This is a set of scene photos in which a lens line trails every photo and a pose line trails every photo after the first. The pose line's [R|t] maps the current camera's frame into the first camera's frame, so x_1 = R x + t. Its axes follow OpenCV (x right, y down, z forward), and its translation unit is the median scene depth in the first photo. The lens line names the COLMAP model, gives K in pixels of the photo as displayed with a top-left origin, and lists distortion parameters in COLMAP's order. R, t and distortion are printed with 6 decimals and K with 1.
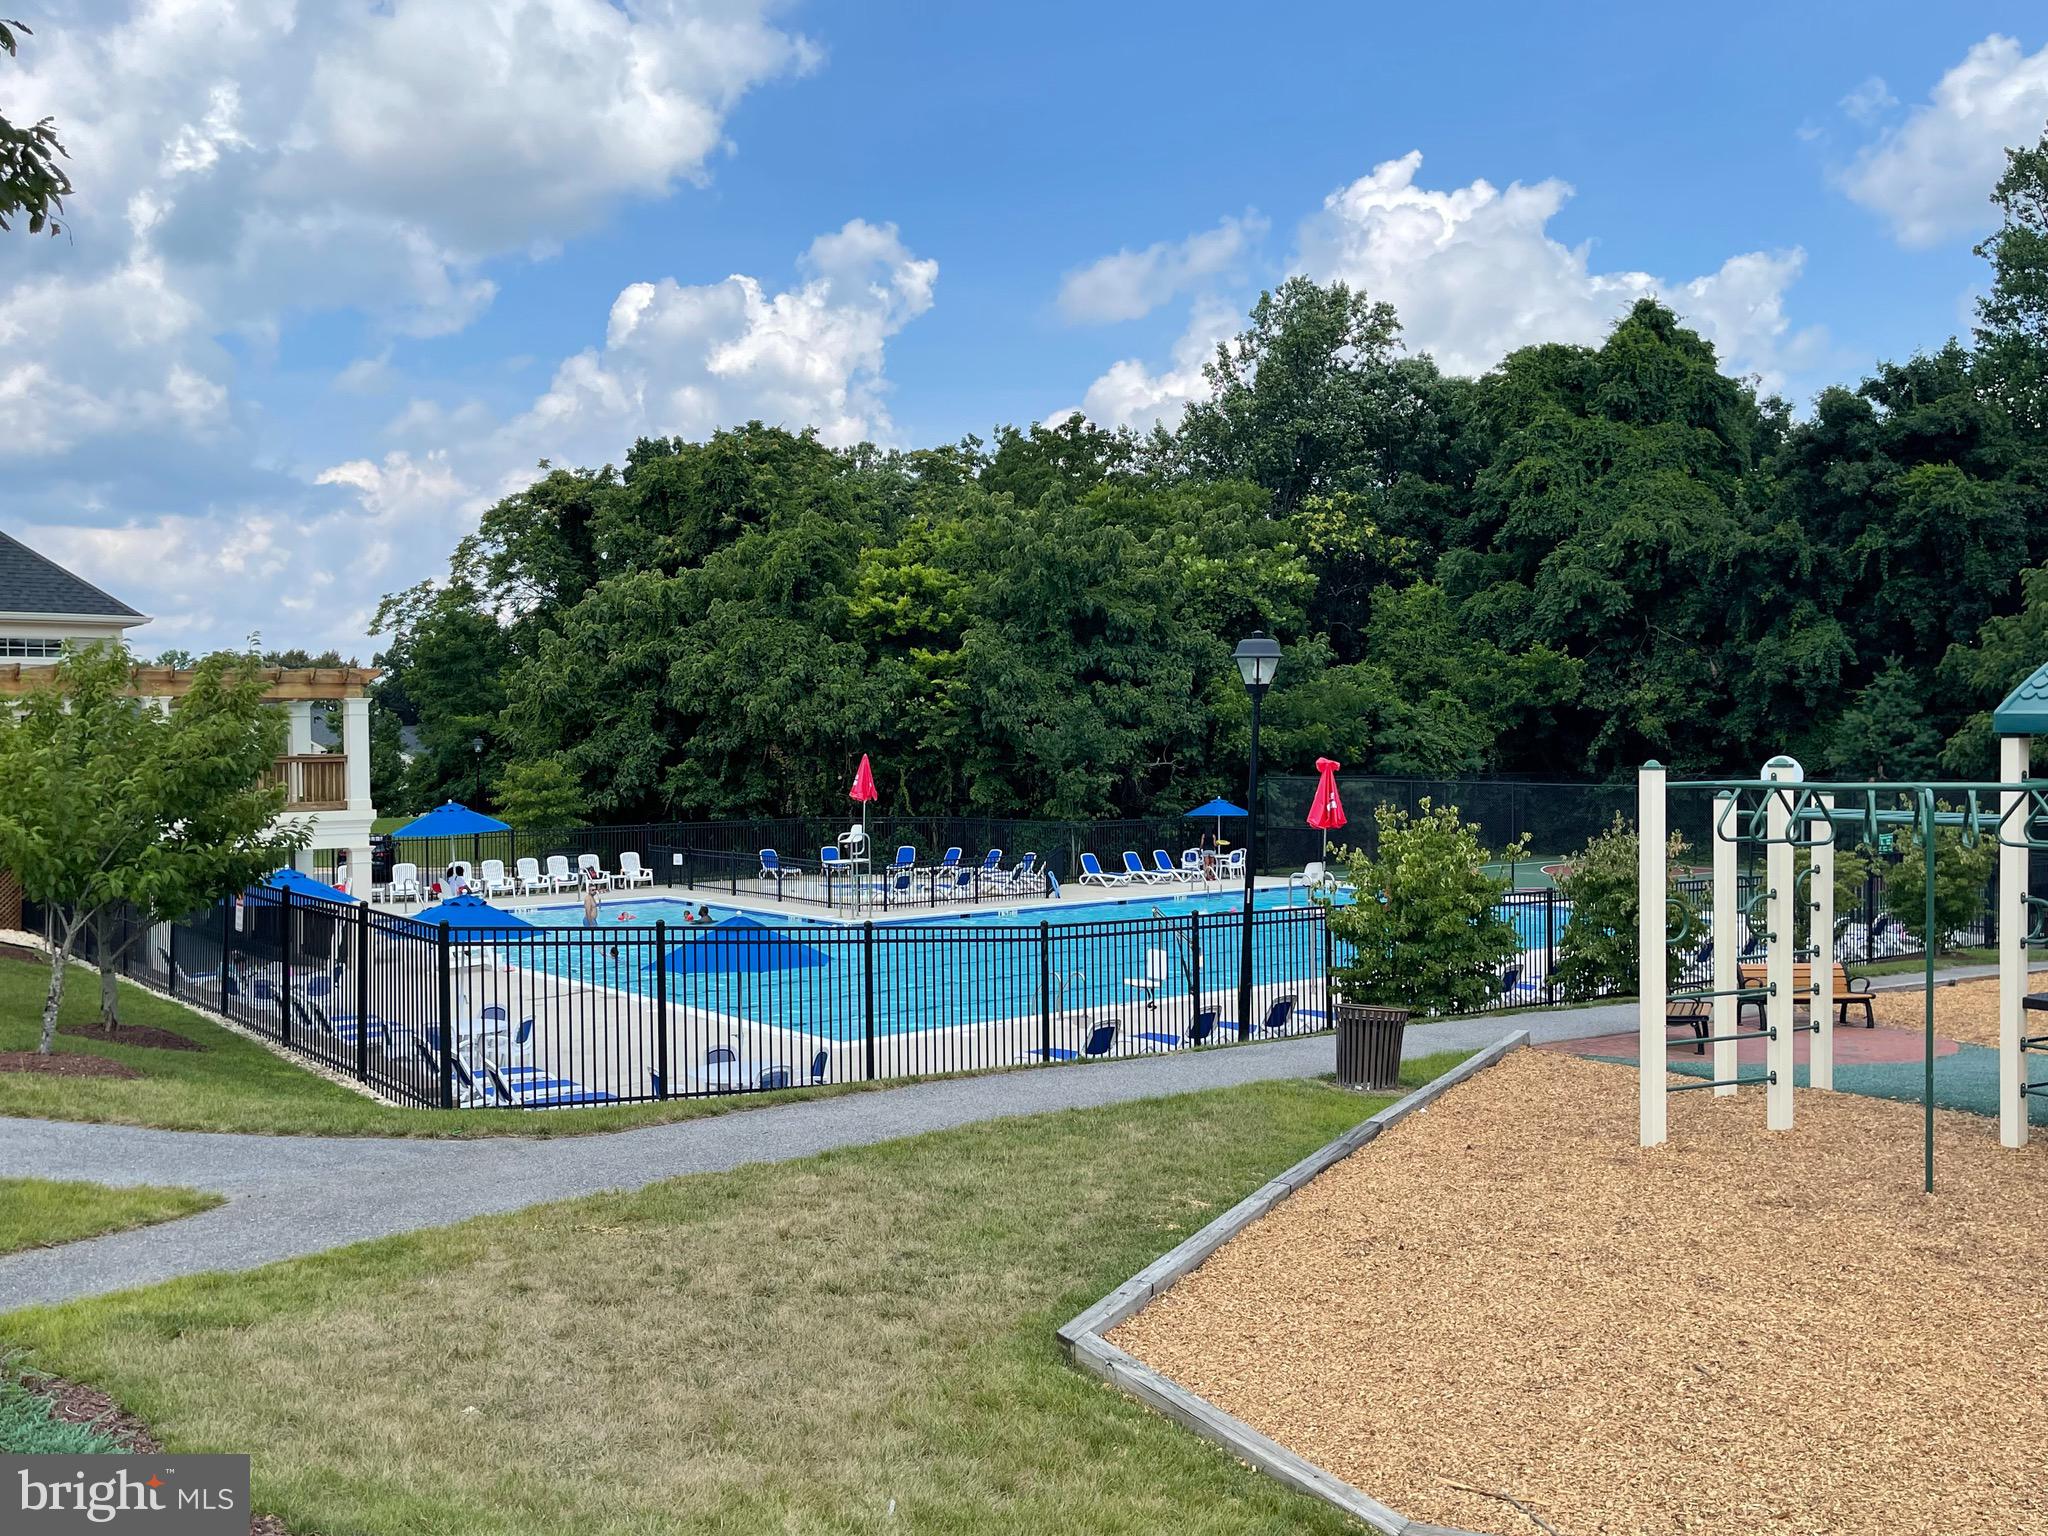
lens RADIAL K [[1835.1, 0, 1024.0], [0, 1835.1, 768.0], [0, 0, 1]] dist [0.070880, -0.083869]
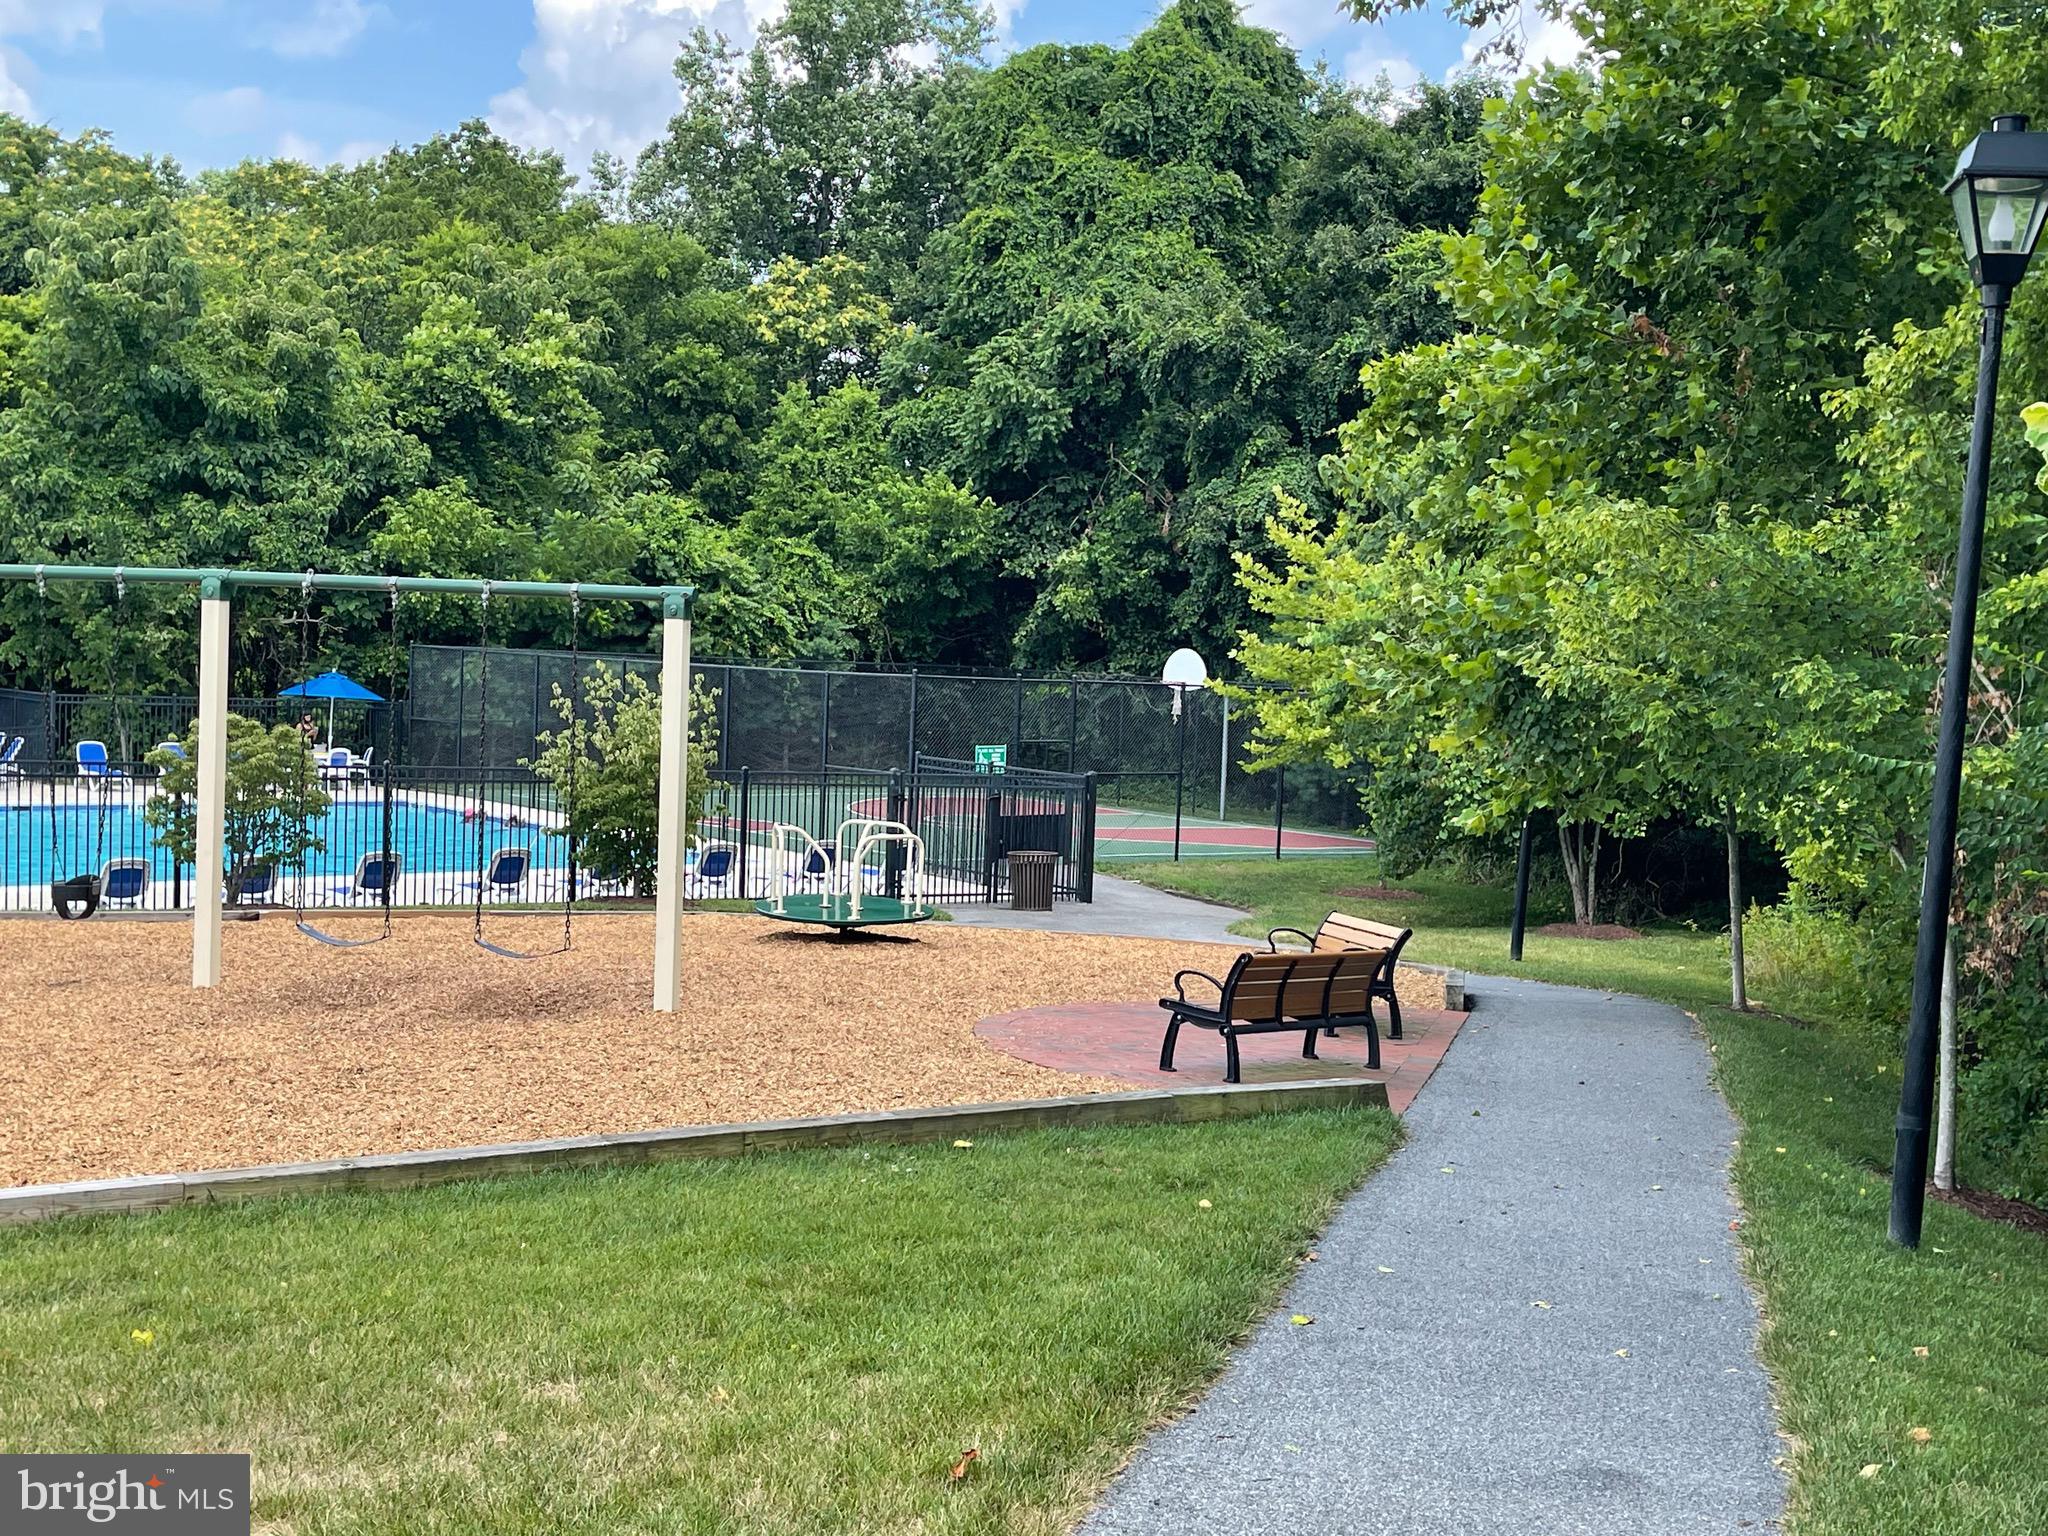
lens RADIAL K [[2617.2, 0, 1024.0], [0, 2617.2, 768.0], [0, 0, 1]] dist [0.081738, -0.078044]
pose [[0.997701, 0.048272, -0.047571, 0.378123], [-0.046940, 0.998485, 0.028726, 0.011251], [0.048886, -0.026427, 0.998455, 0.031881]]
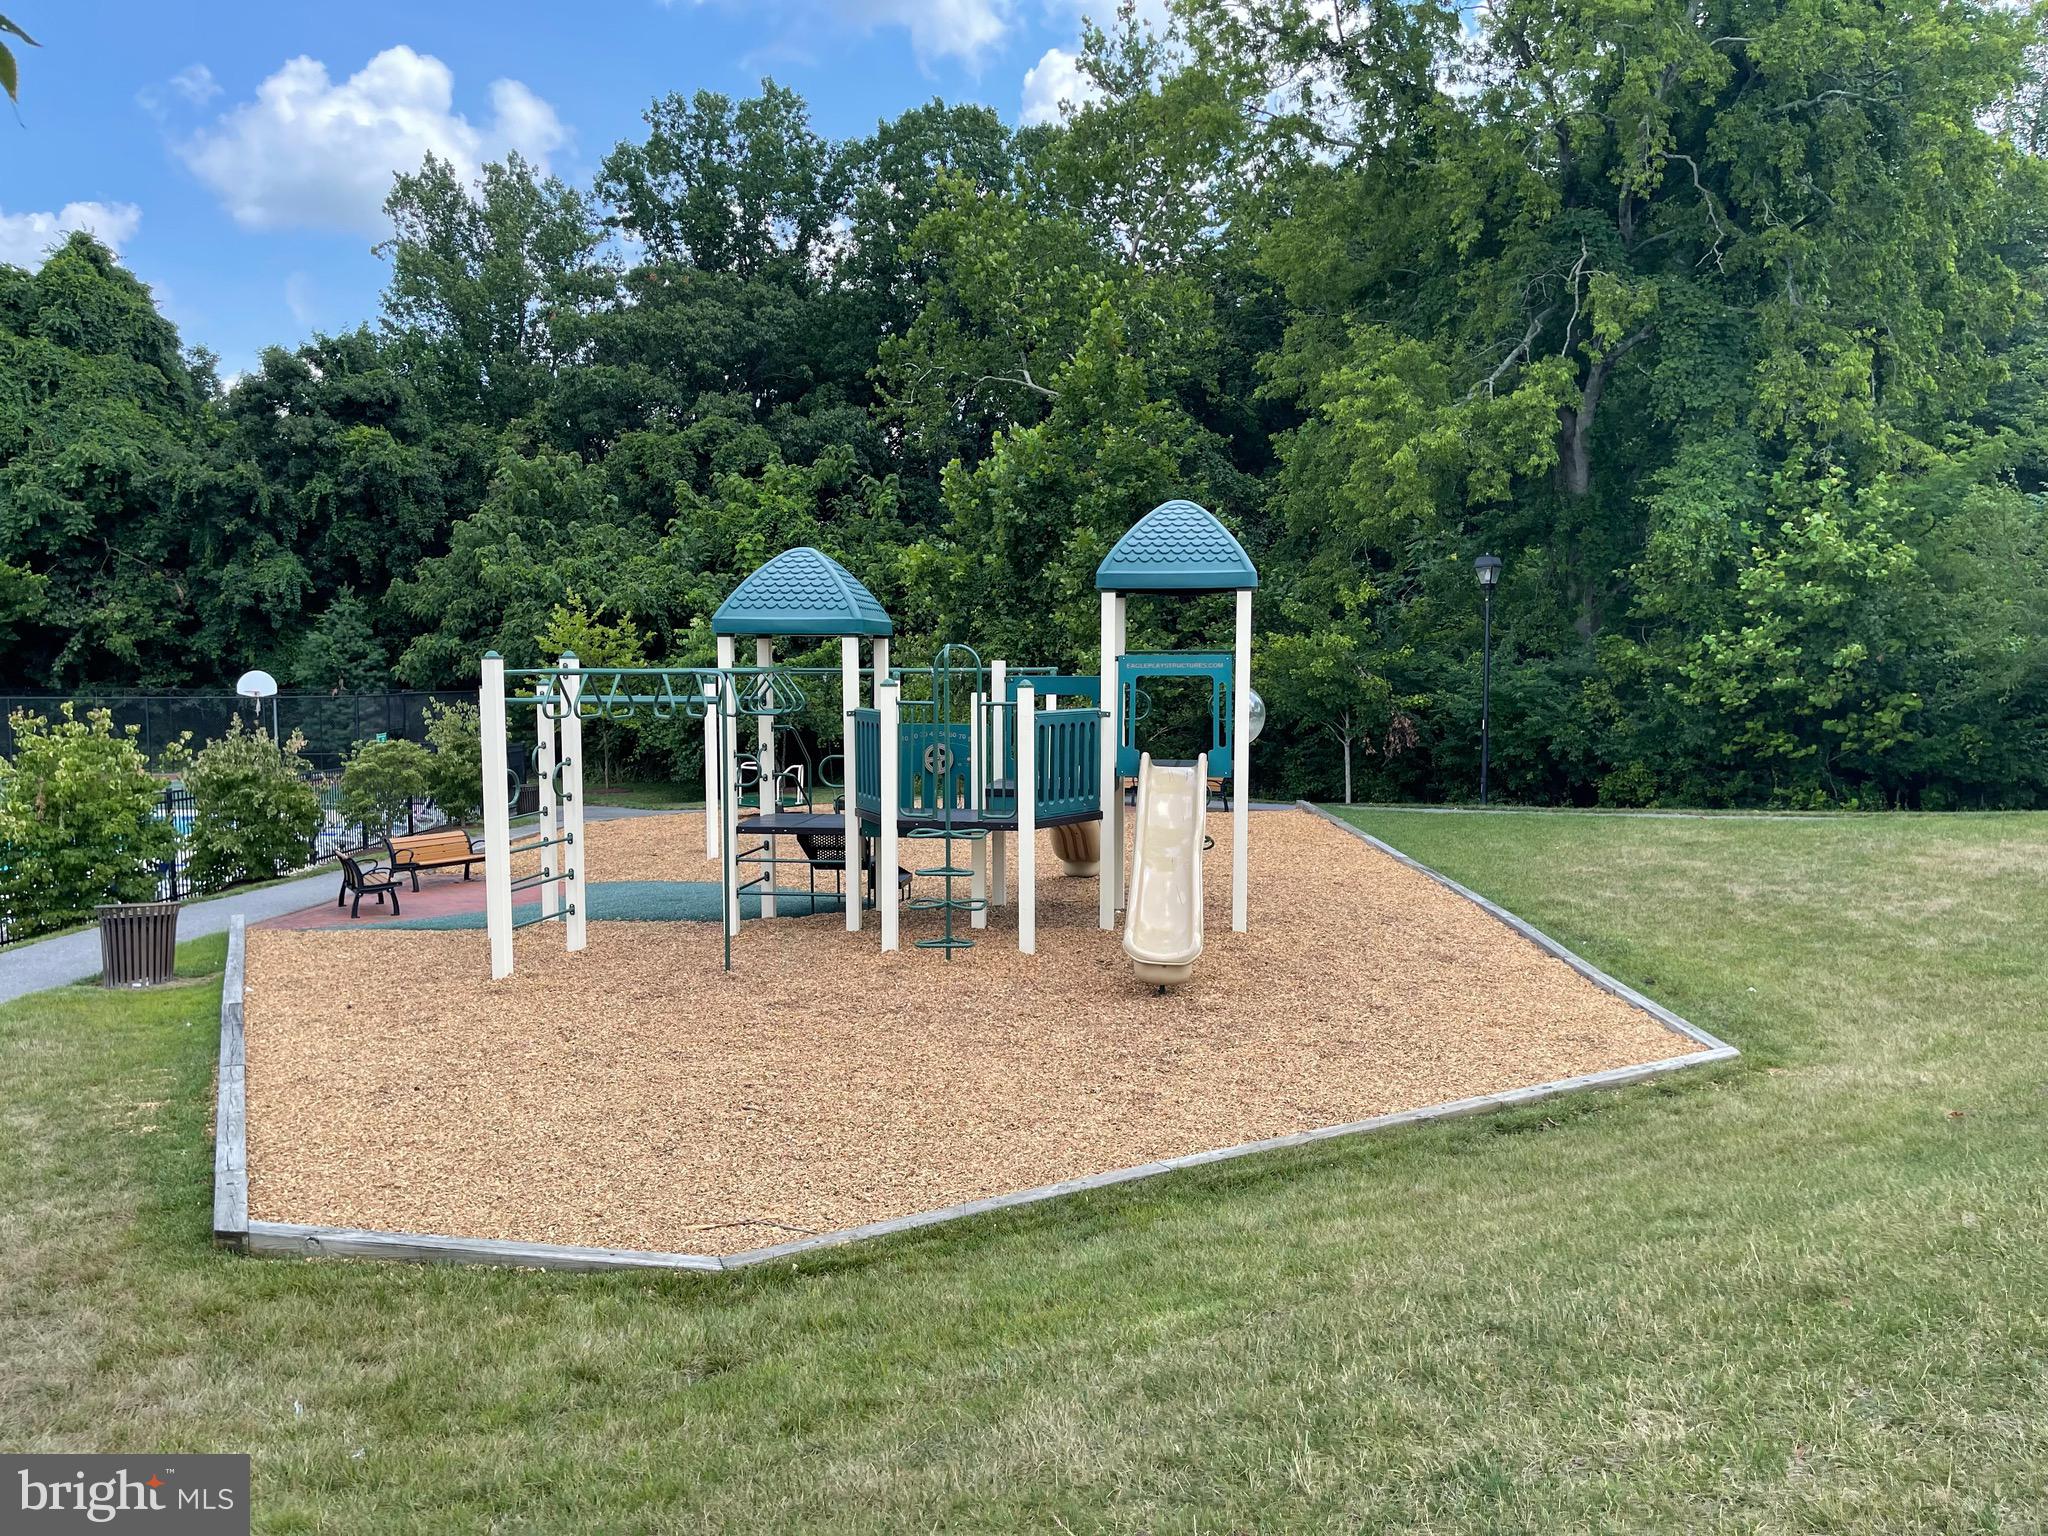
lens RADIAL K [[1567.5, 0, 1024.0], [0, 1567.5, 768.0], [0, 0, 1]] dist [0.115650, -0.166290]
pose [[0.608591, -0.049439, 0.791942, -0.074491], [0.011628, 0.998506, 0.053399, 0.005811], [-0.793399, -0.023290, 0.608256, 0.035426]]
